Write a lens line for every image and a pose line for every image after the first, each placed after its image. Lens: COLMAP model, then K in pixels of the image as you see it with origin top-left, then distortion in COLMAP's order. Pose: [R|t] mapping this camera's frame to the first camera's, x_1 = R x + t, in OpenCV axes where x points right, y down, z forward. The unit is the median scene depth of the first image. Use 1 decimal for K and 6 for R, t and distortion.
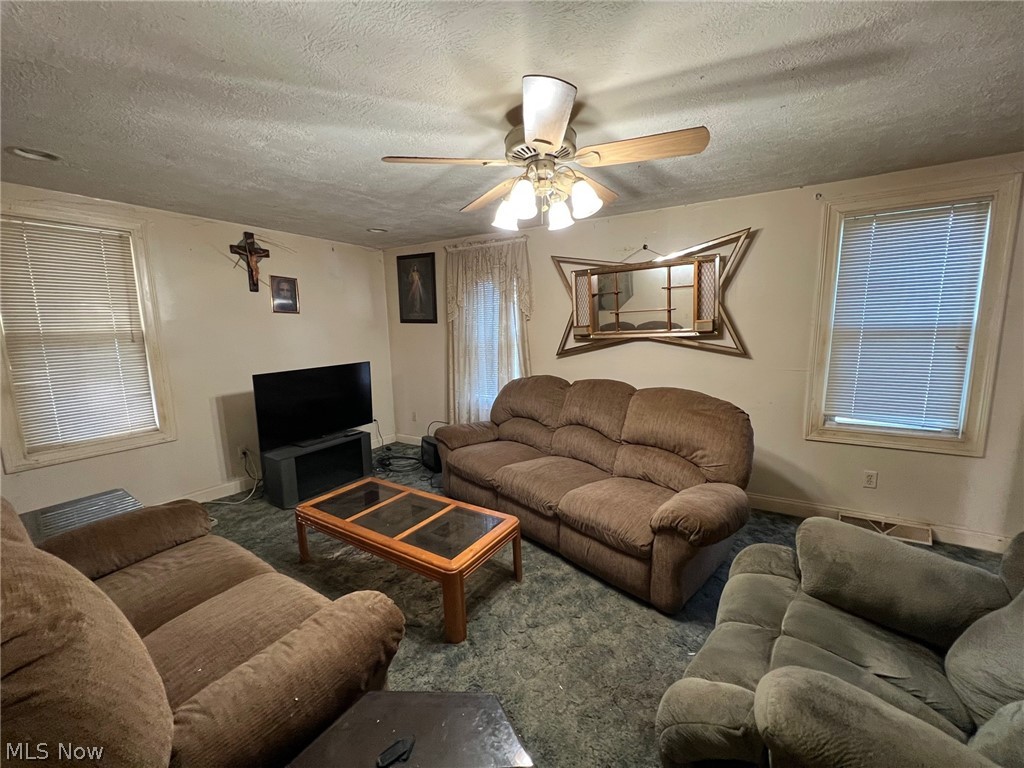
lens RADIAL K [[410.4, 0, 512.2], [0, 410.4, 381.7], [0, 0, 1]] dist [0.003675, 0.000129]
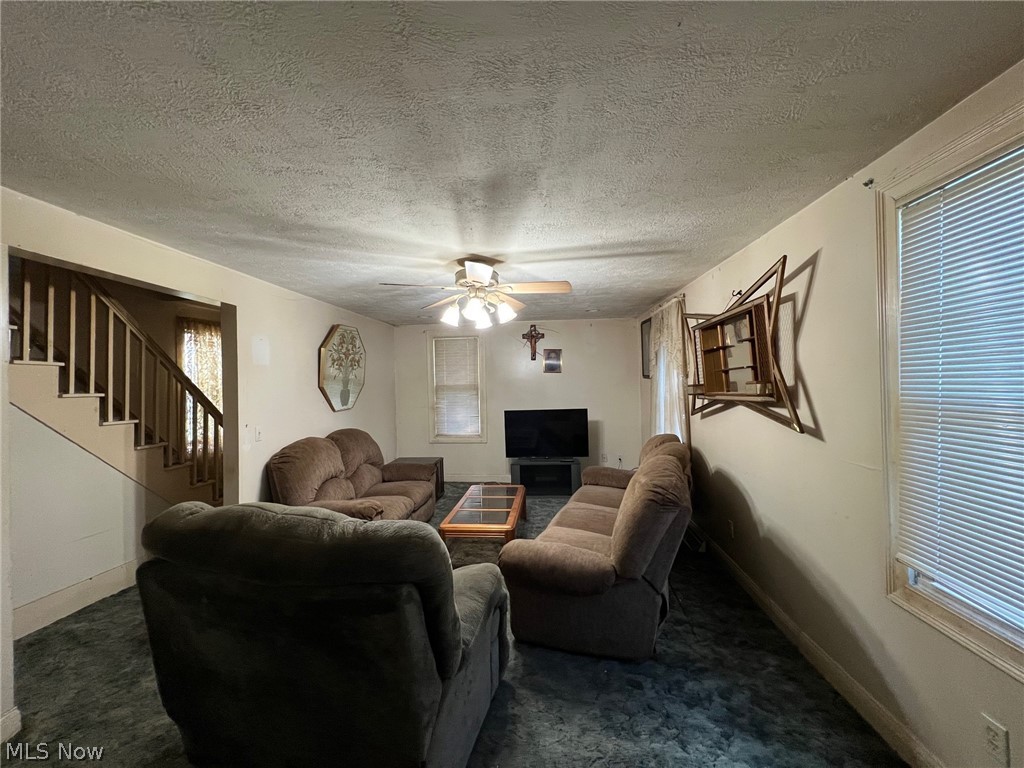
lens RADIAL K [[410.4, 0, 509.6], [0, 410.4, 381.5], [0, 0, 1]] dist [0.003675, 0.000129]
pose [[0.446411, 0.009940, -0.894773, 0.926093], [-0.114452, 0.992360, -0.046077, -0.061142], [0.887478, 0.122978, 0.444138, 0.255403]]
